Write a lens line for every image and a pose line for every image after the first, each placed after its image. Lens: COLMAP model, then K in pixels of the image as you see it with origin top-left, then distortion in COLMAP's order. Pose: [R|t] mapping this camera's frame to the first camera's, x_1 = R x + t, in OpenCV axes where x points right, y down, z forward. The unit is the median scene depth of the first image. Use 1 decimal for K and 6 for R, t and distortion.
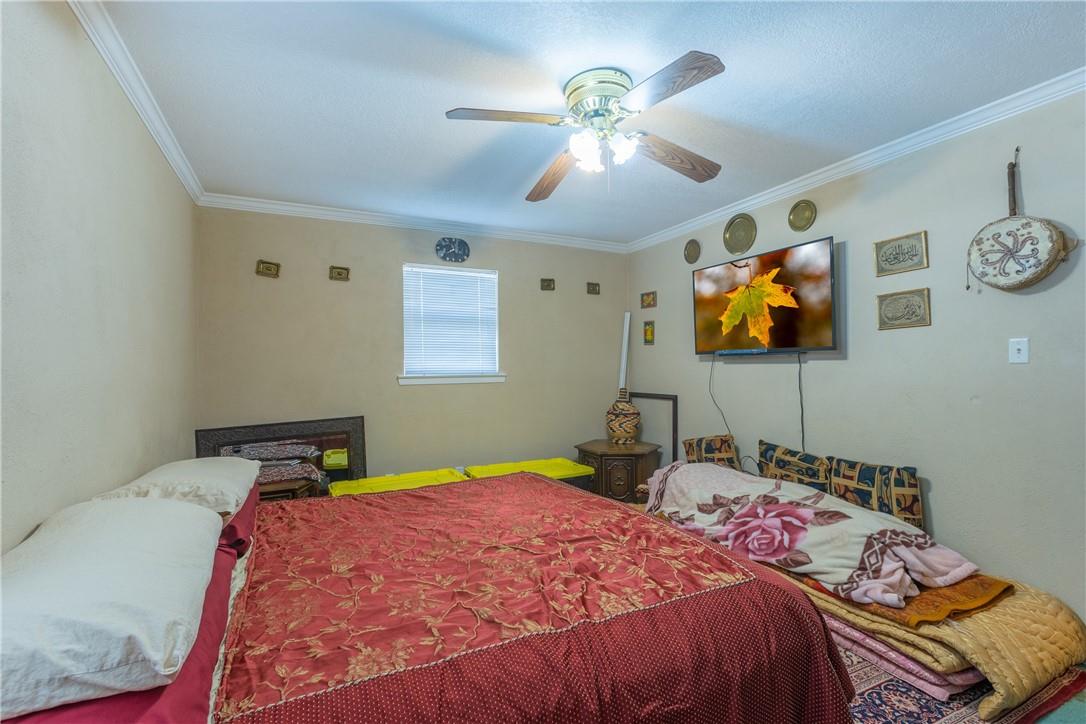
lens RADIAL K [[494.9, 0, 540.5], [0, 494.9, 362.9], [0, 0, 1]] dist [0.008433, -0.000783]
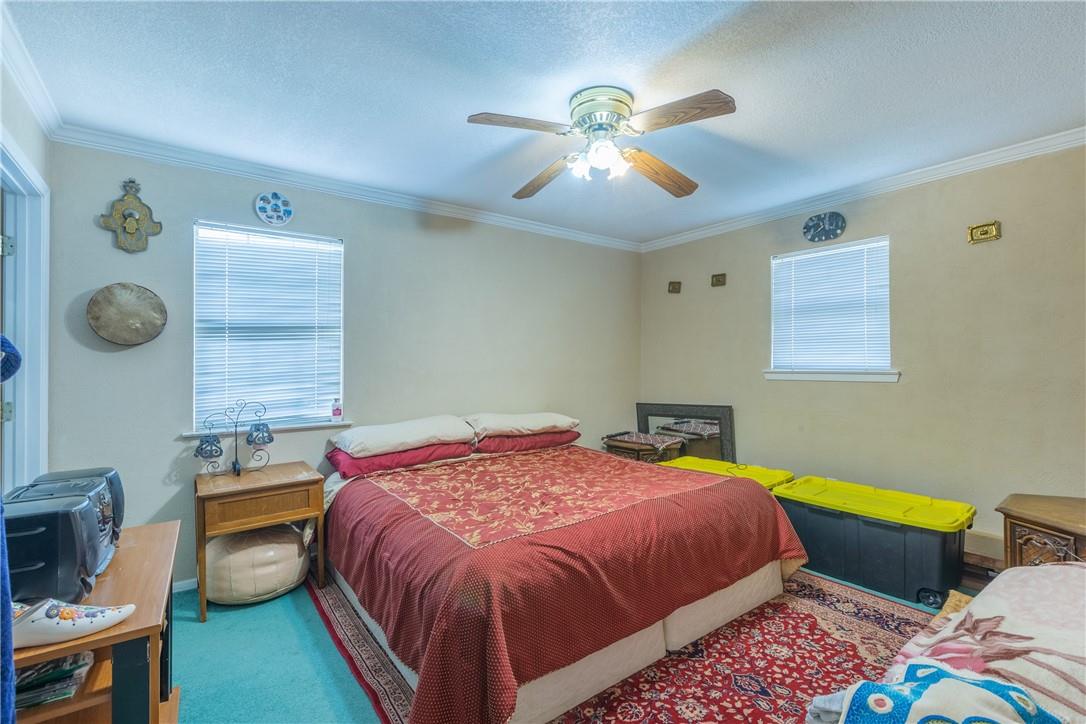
lens RADIAL K [[494.9, 0, 539.7], [0, 494.9, 362.1], [0, 0, 1]] dist [0.008433, -0.000783]
pose [[0.176732, 0.008487, -0.984222, 0.605011], [0.013371, 0.999850, 0.011023, -0.007597], [0.984168, -0.015108, 0.176592, 0.357285]]
